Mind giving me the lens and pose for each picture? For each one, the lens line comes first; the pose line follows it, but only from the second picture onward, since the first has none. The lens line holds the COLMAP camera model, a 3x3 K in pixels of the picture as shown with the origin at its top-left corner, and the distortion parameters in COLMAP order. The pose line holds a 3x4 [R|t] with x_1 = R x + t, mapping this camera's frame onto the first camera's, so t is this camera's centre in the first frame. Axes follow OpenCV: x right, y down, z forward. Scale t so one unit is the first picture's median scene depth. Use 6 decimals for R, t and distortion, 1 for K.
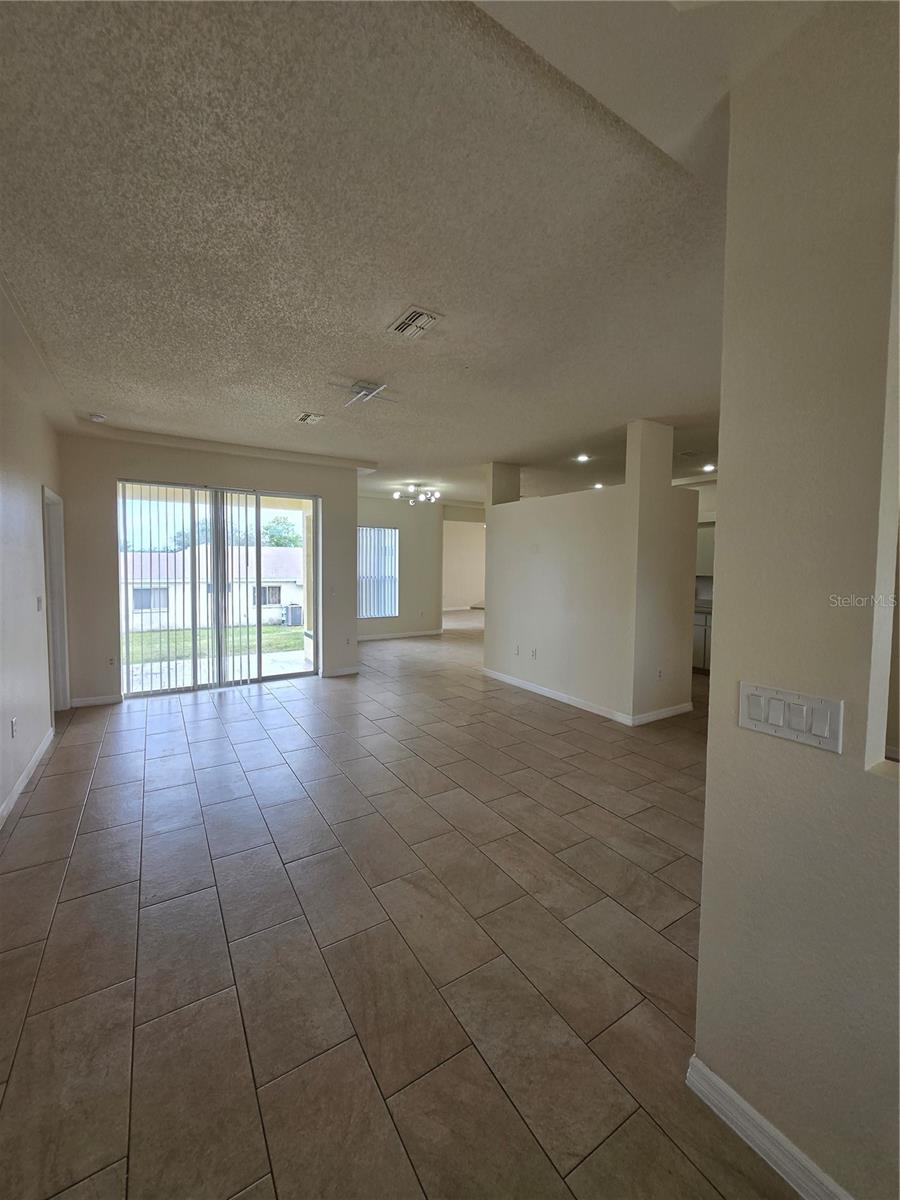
lens RADIAL K [[471.0, 0, 446.8], [0, 471.0, 589.3], [0, 0, 1]] dist [-0.001603, -0.000139]
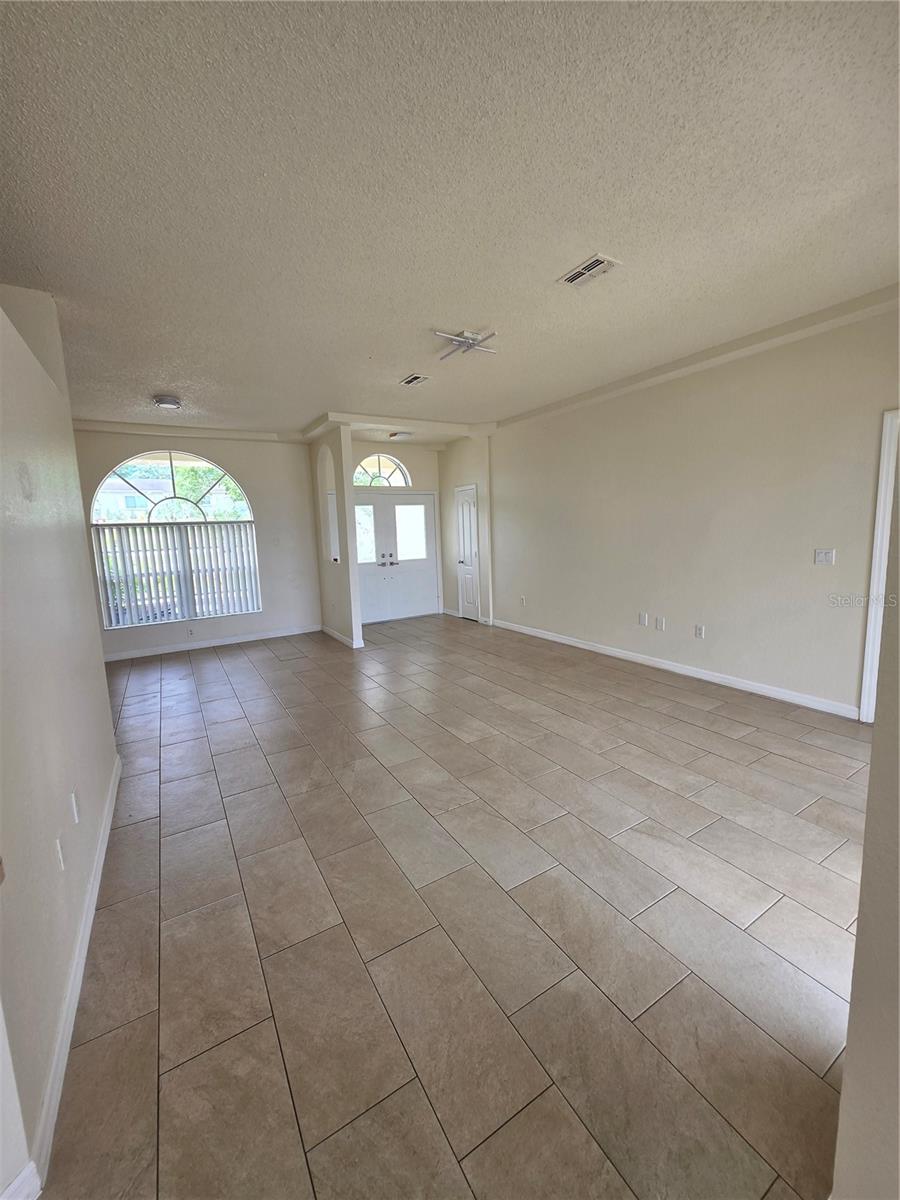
lens RADIAL K [[471.0, 0, 446.8], [0, 471.0, 589.3], [0, 0, 1]] dist [-0.001603, -0.000139]
pose [[-0.999699, 0.021621, 0.011590, -0.104456], [0.023327, 0.984043, 0.176397, -0.081002], [-0.007591, 0.176614, -0.984251, 1.583637]]
